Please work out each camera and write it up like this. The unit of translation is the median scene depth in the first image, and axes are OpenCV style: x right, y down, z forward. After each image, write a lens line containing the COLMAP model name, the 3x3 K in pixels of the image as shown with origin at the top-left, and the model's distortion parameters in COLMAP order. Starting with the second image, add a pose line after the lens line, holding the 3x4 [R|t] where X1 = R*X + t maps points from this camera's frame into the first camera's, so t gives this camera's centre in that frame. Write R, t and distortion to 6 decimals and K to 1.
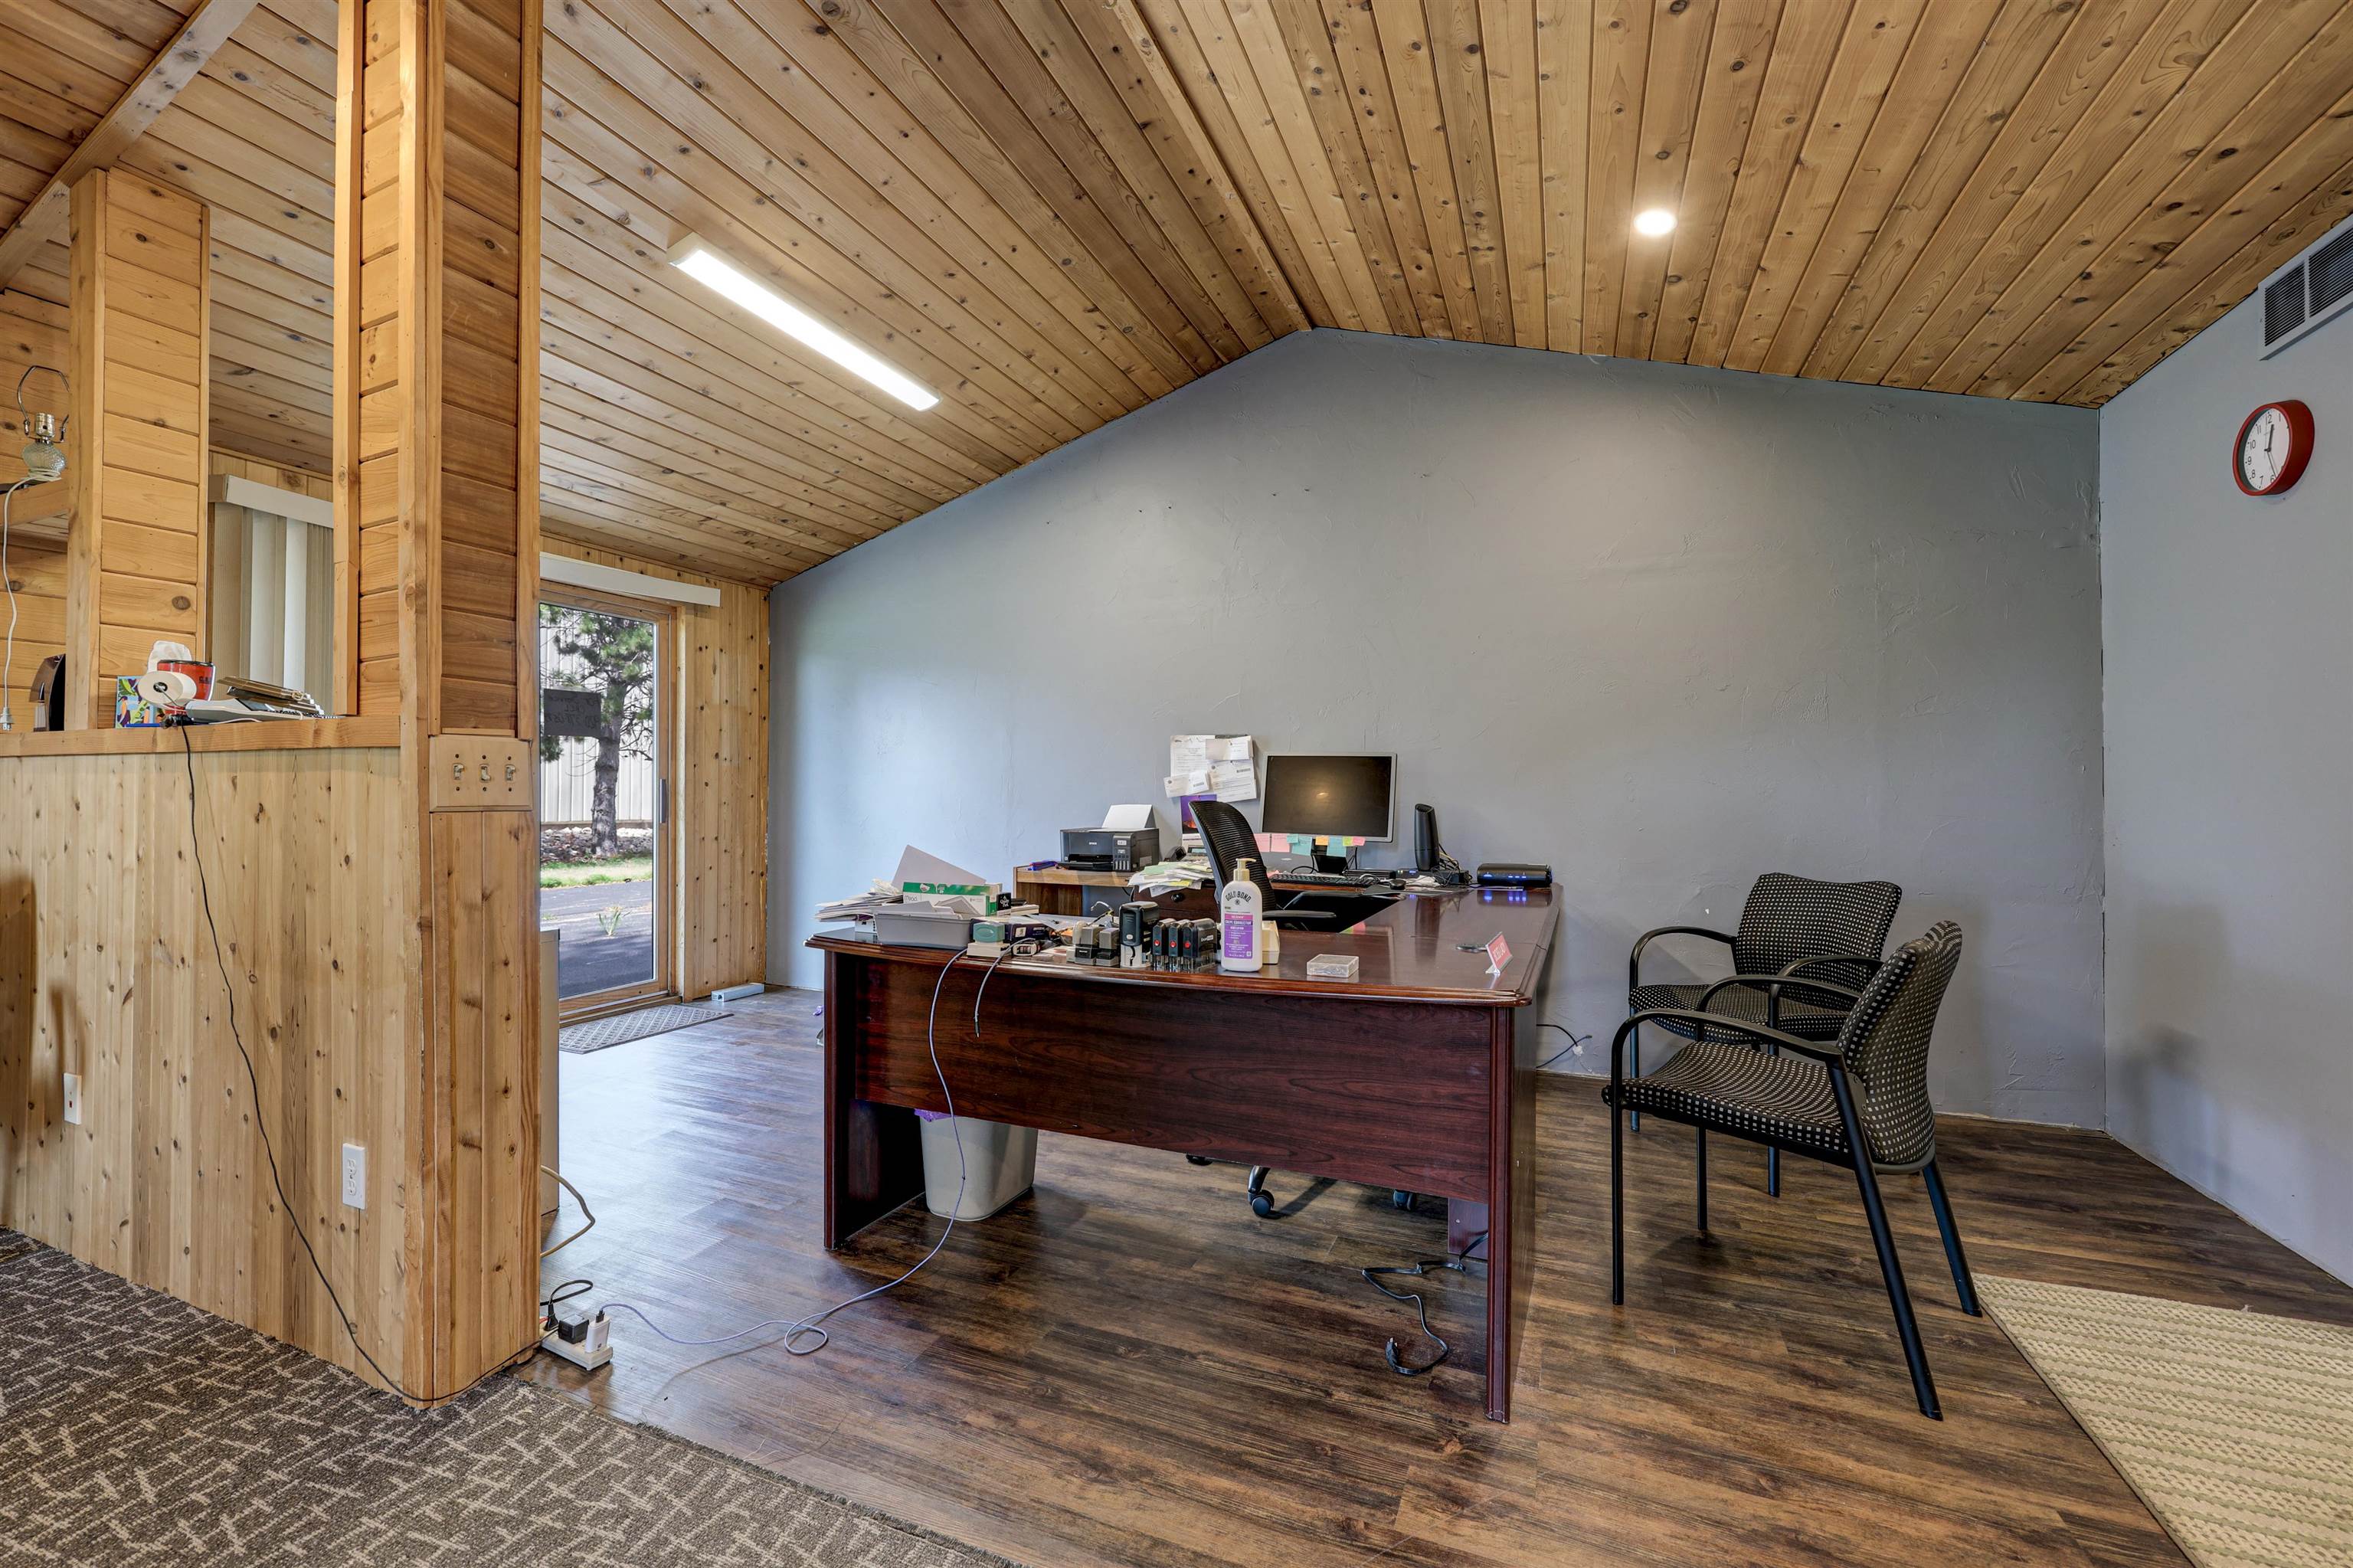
lens RADIAL K [[952.0, 0, 1176.5], [0, 952.0, 784.0], [0, 0, 1]] dist [-0.000212, -0.000231]
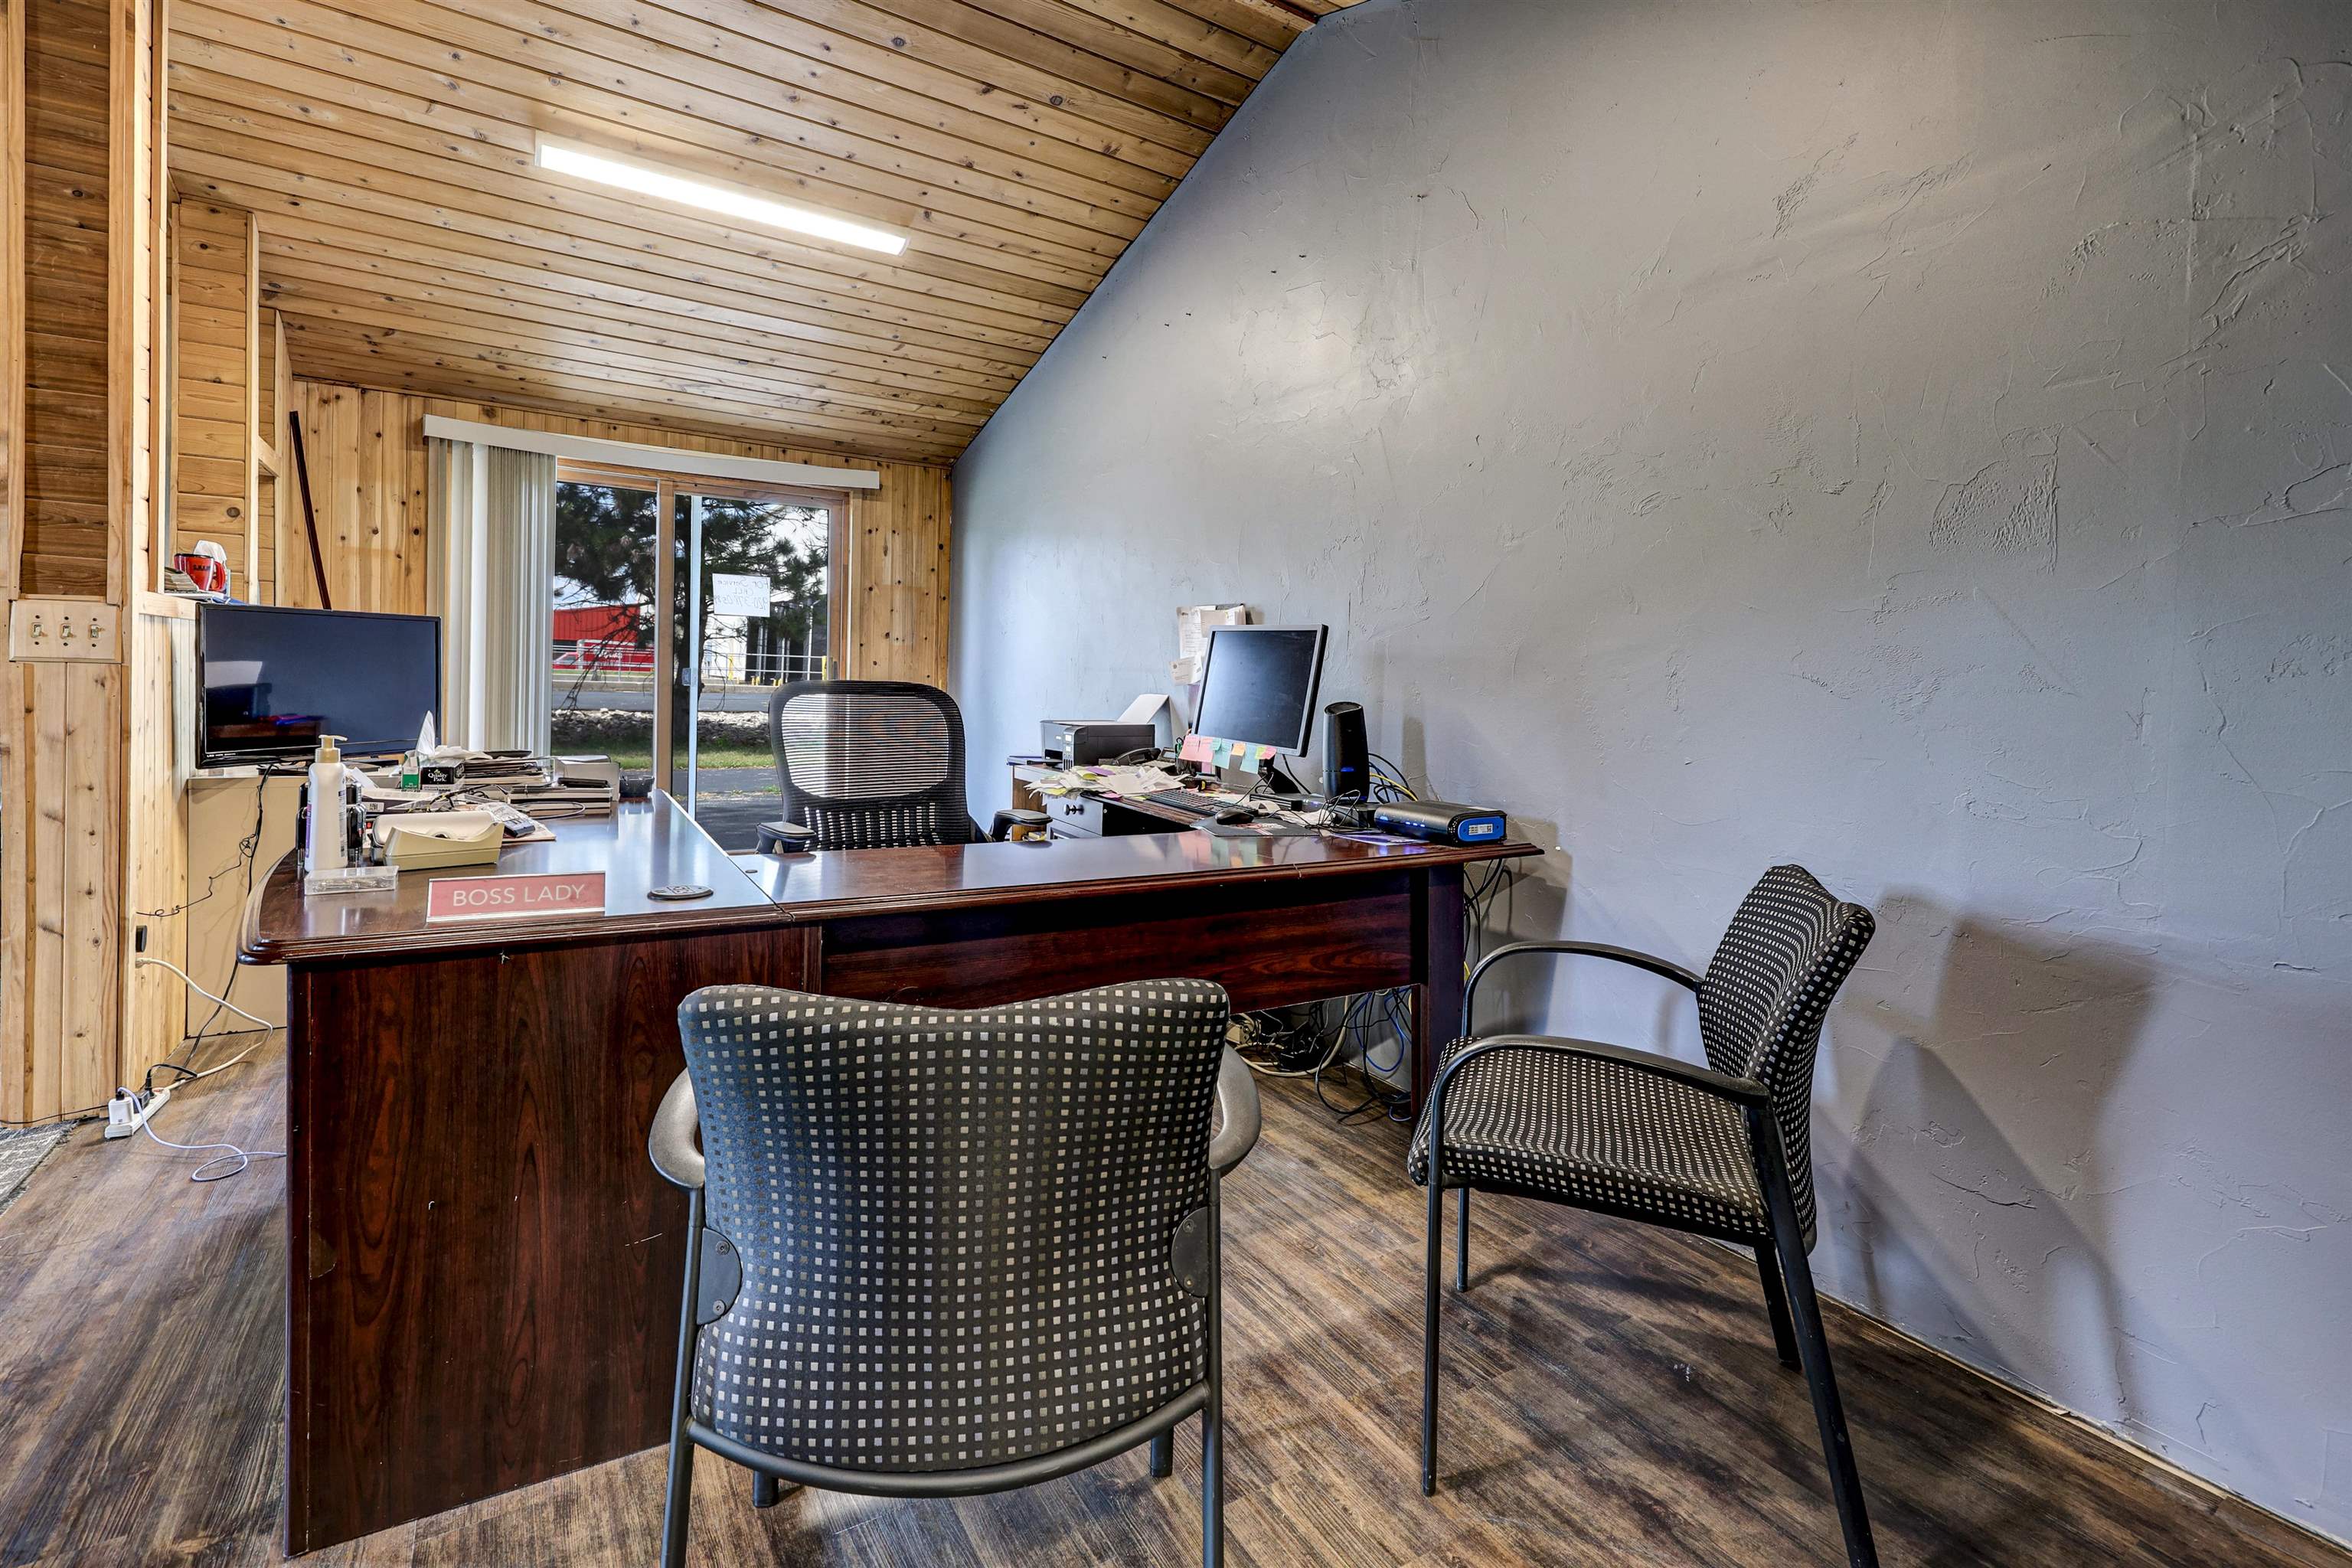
lens RADIAL K [[1064.8, 0, 1177.7], [0, 1064.8, 698.9], [0, 0, 1]] dist [0.001945, 0.000658]
pose [[0.817751, 0.033804, -0.574578, 0.576375], [-0.024153, 0.999410, 0.024423, 0.003499], [0.575065, -0.006094, 0.818085, 0.325346]]
